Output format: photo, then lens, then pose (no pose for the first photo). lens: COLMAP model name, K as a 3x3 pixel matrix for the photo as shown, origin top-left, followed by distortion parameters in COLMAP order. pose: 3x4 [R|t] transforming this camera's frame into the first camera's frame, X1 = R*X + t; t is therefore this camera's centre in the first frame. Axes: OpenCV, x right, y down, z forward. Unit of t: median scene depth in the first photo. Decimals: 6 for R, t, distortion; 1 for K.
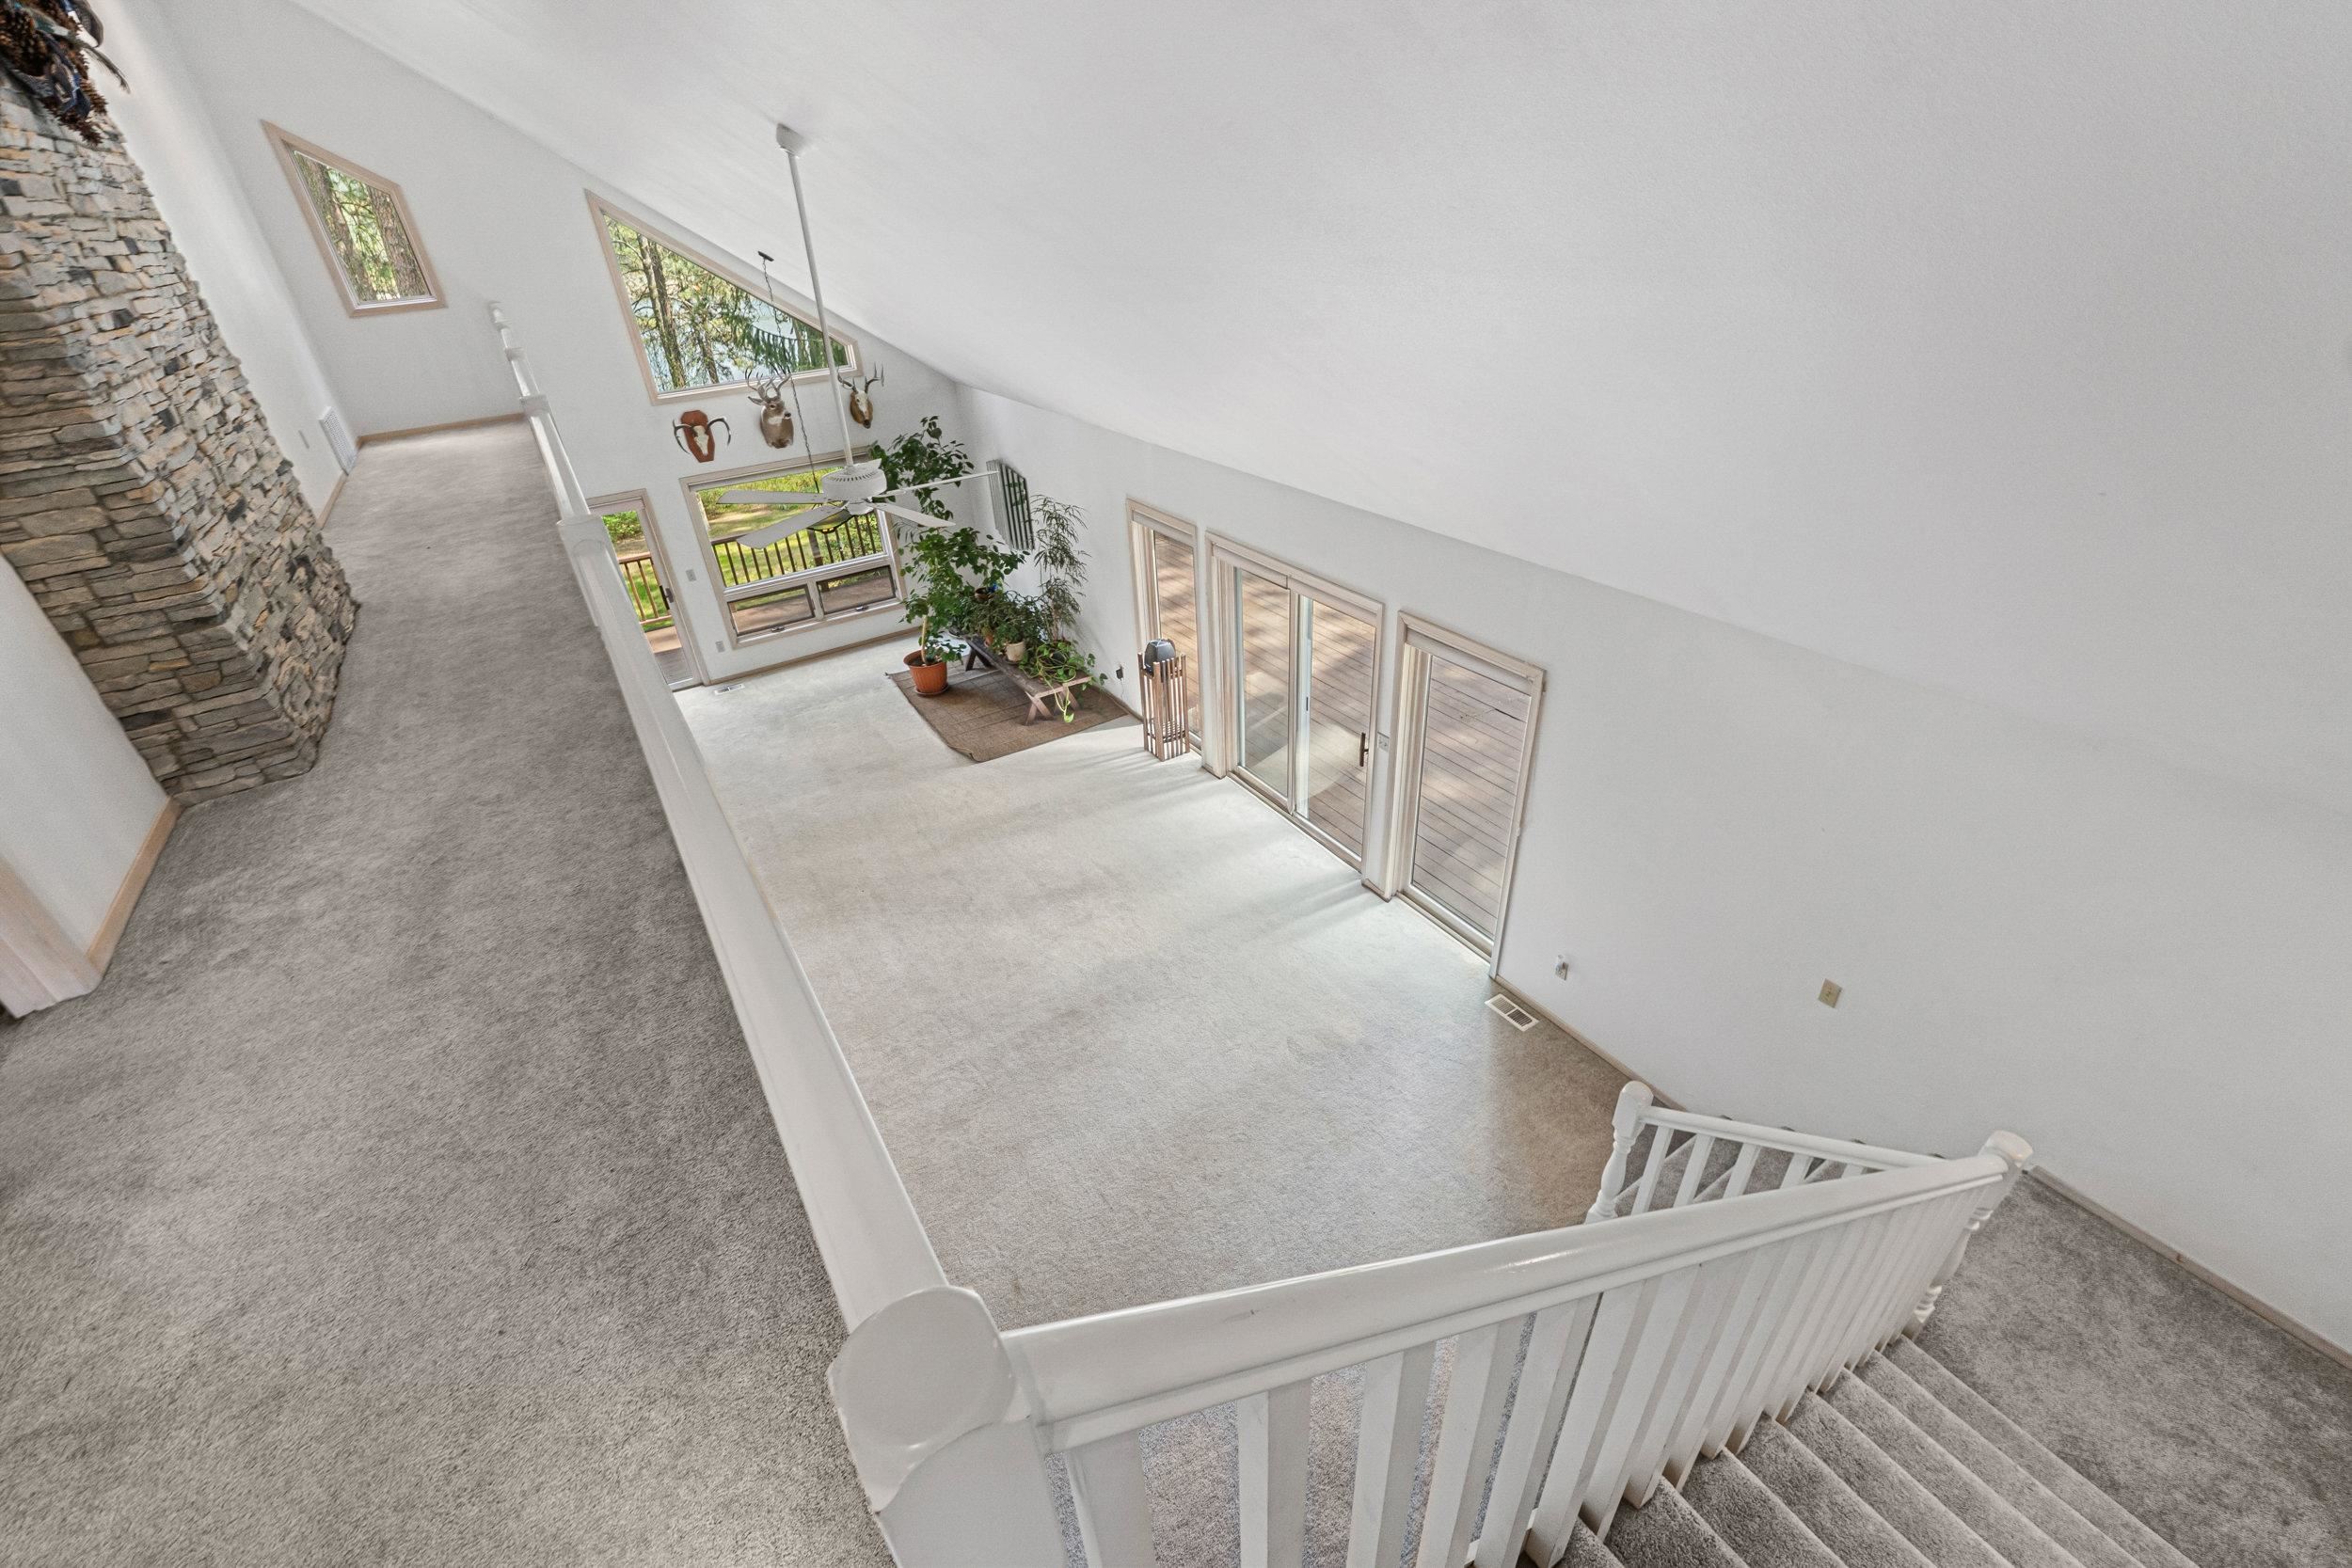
lens RADIAL K [[989.8, 0, 1173.2], [0, 989.8, 780.6], [0, 0, 1]] dist [-0.006971, -0.000647]
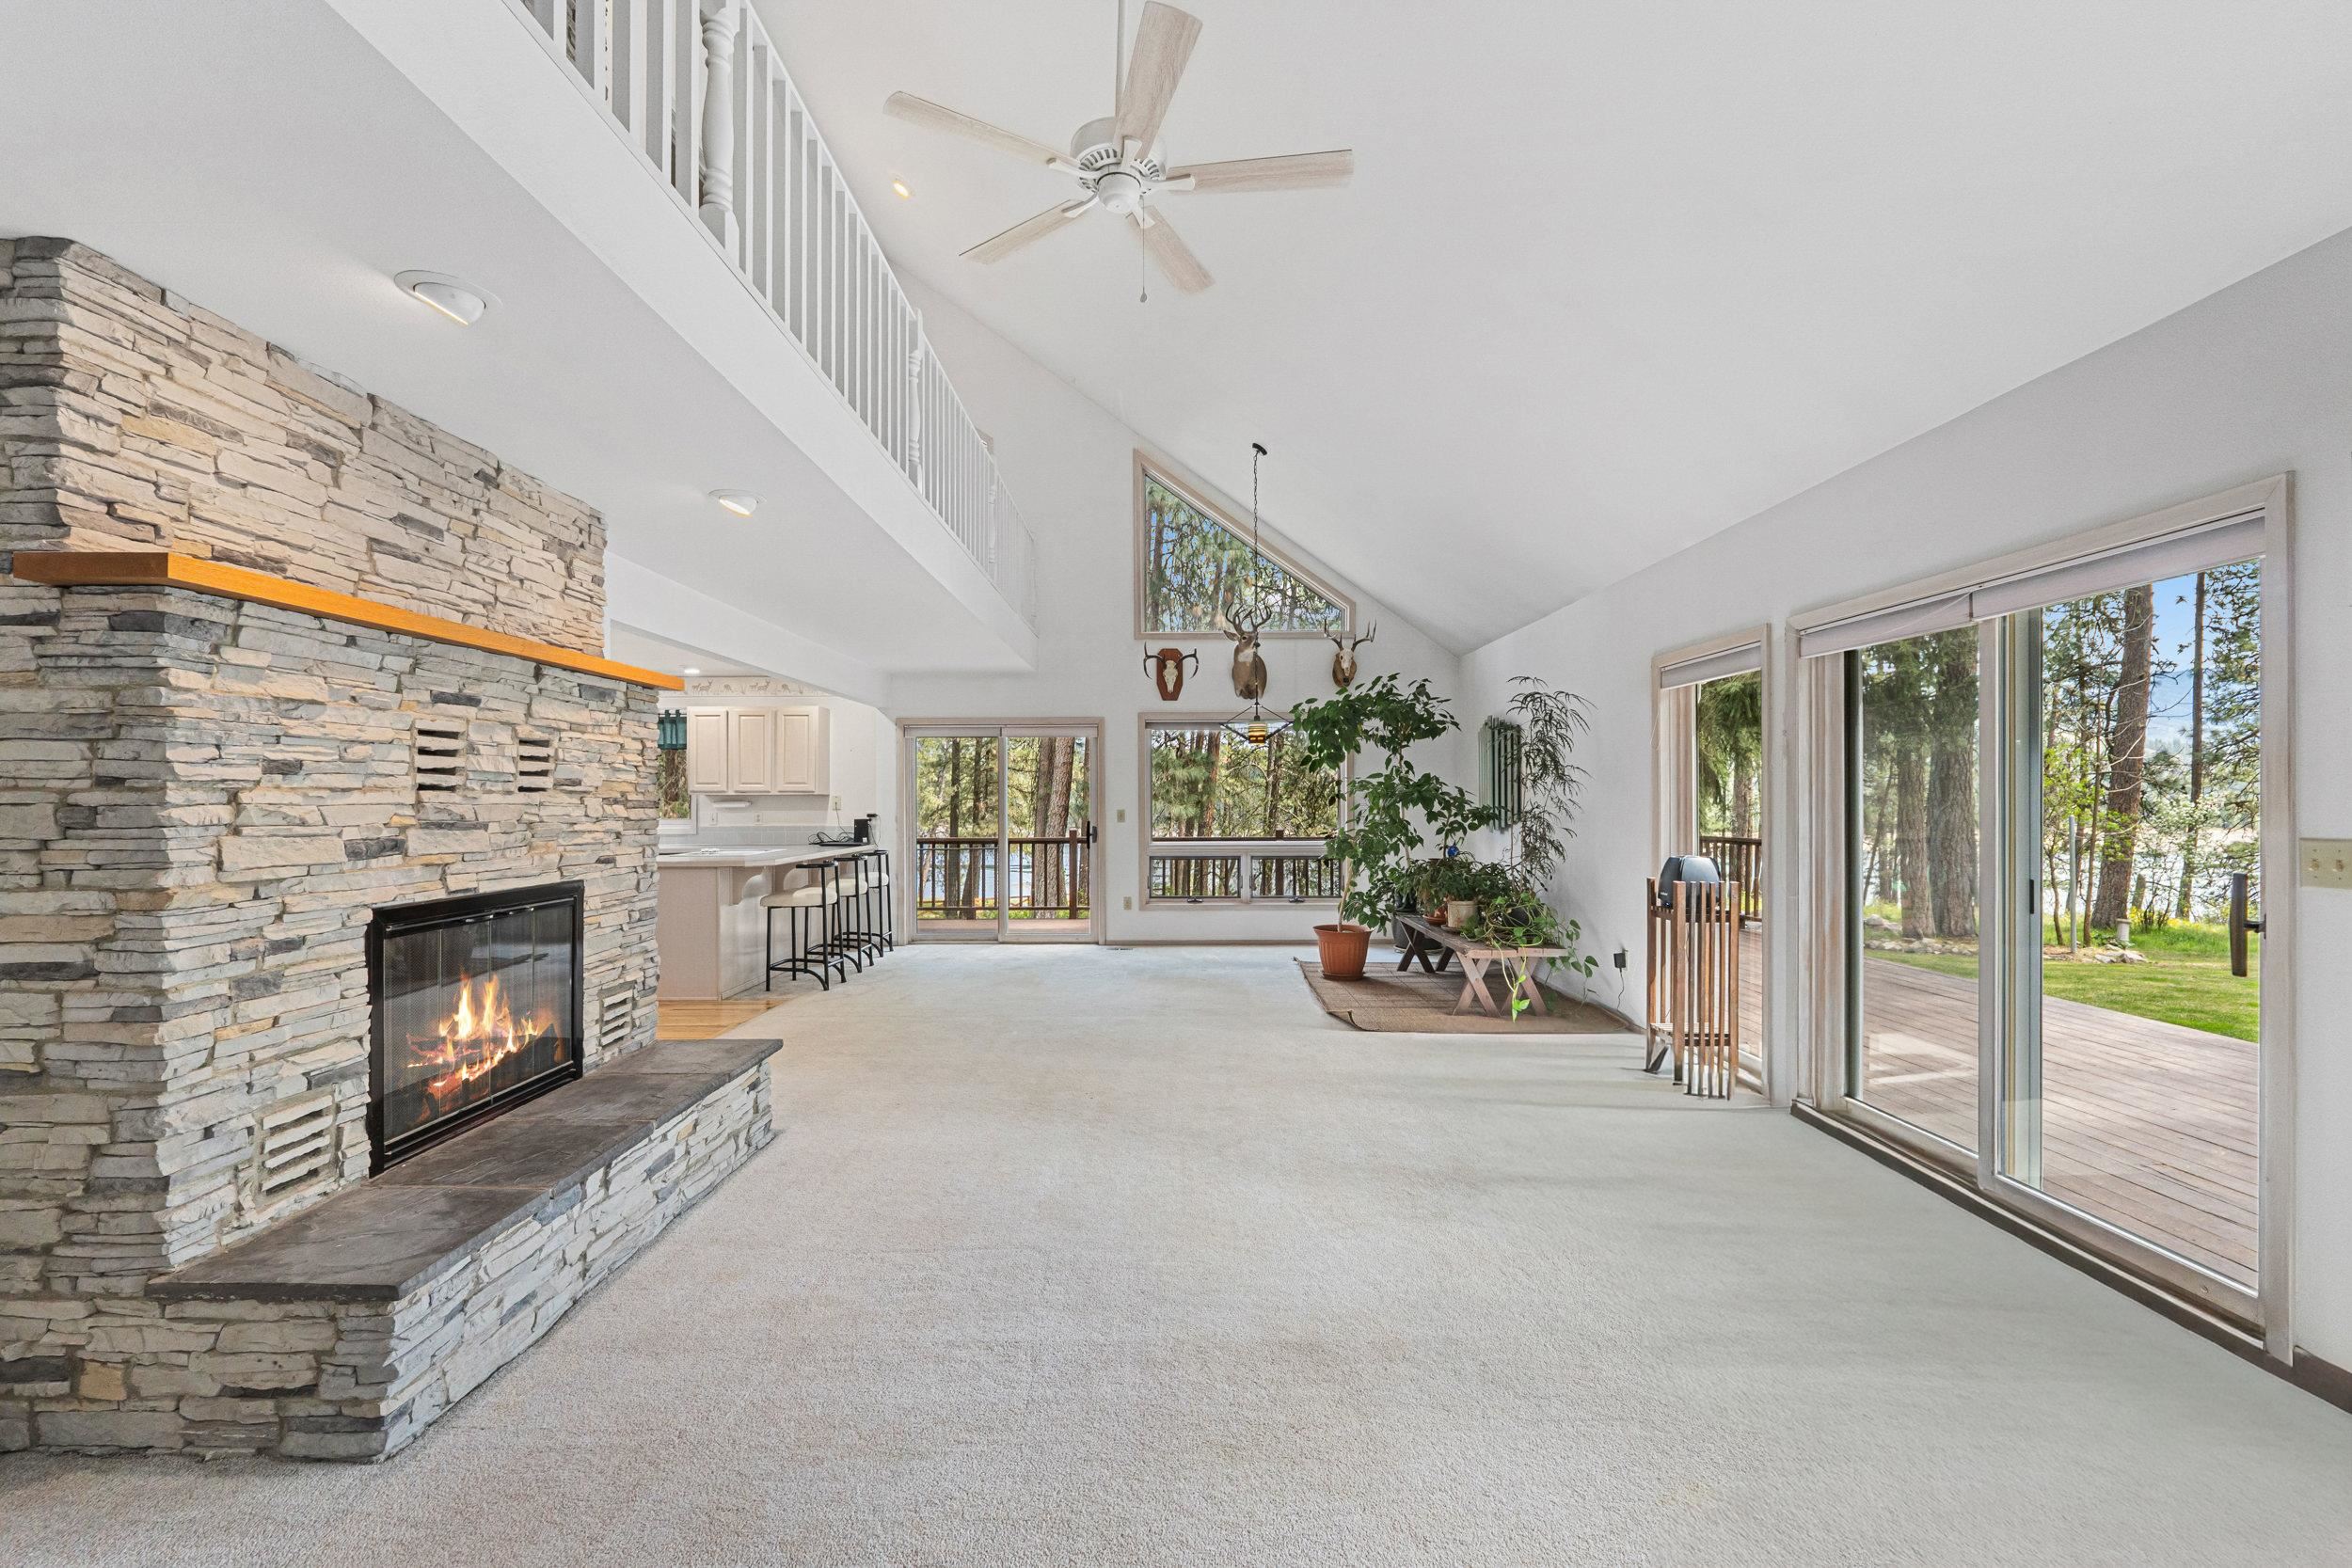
lens RADIAL K [[989.8, 0, 1171.3], [0, 989.8, 790.2], [0, 0, 1]] dist [-0.006971, -0.000647]
pose [[0.845885, 0.051474, -0.530875, 0.085833], [-0.315544, 0.850756, -0.420292, 0.413016], [0.430011, 0.523034, 0.735884, 1.033648]]
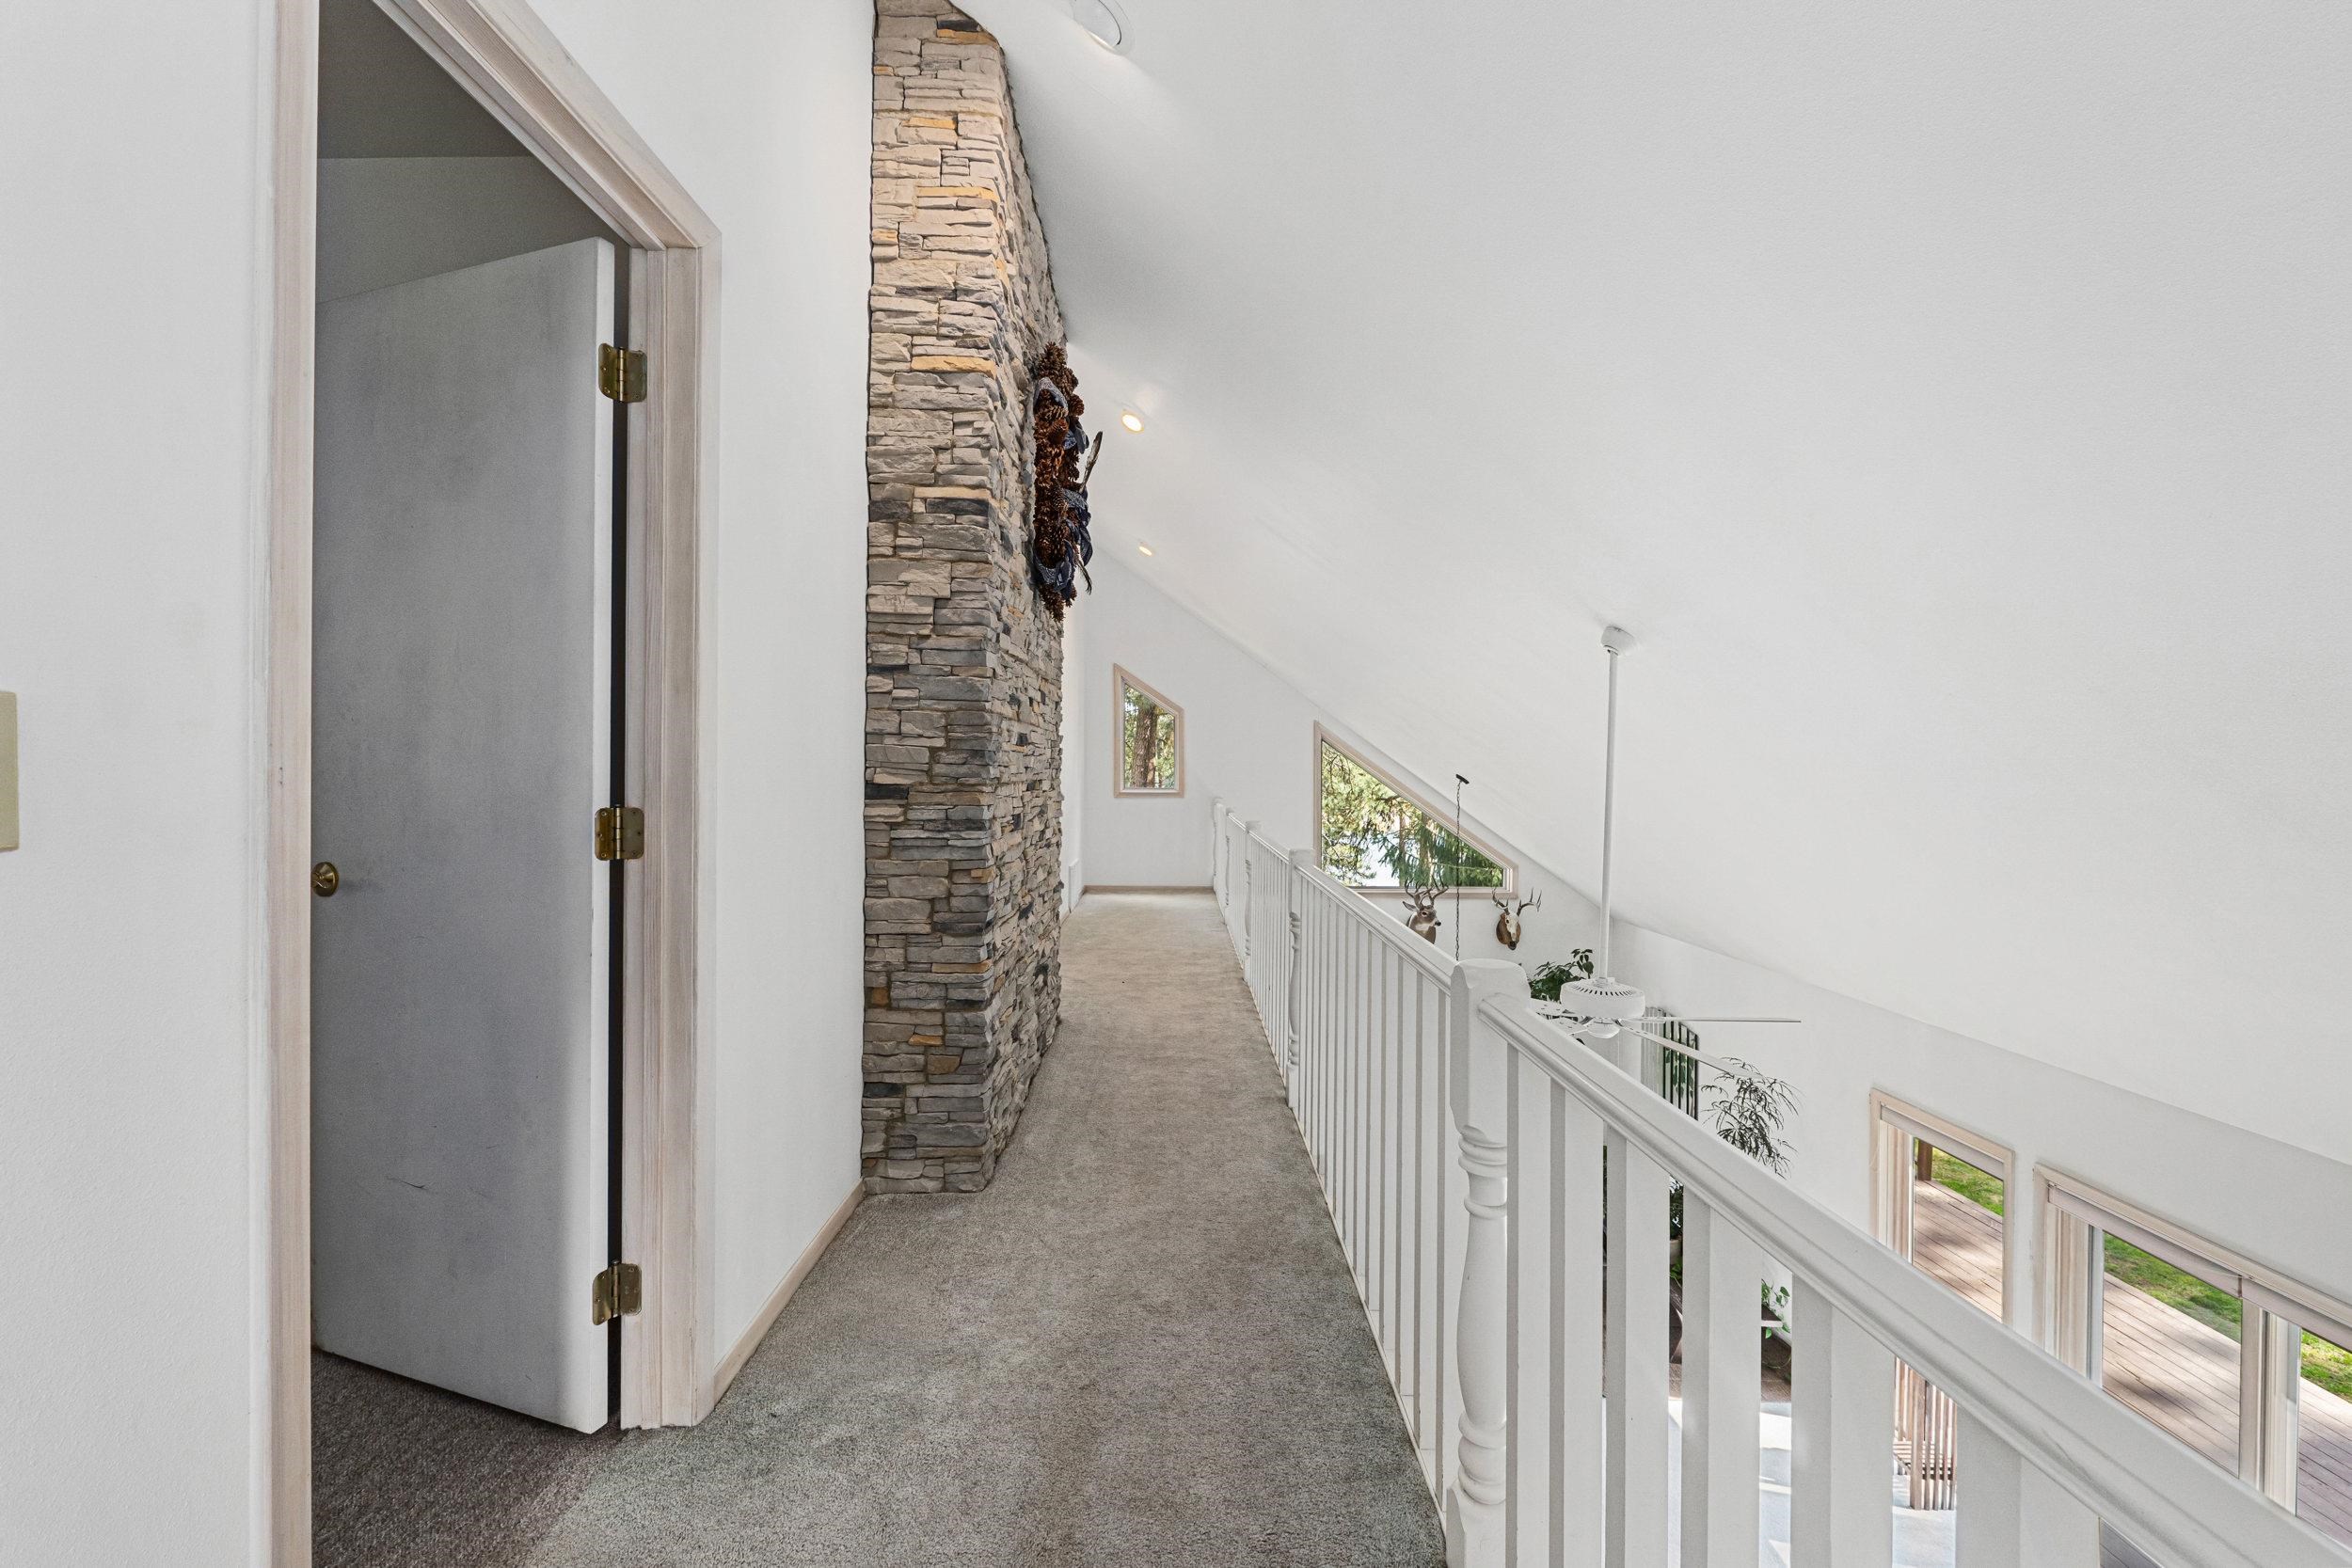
lens RADIAL K [[989.8, 0, 1178.0], [0, 989.8, 754.7], [0, 0, 1]] dist [-0.006971, -0.000647]
pose [[0.848285, 0.055047, -0.526671, -0.279906], [-0.321271, 0.844125, -0.429230, -0.015152], [0.420949, 0.533313, 0.733743, 0.214129]]
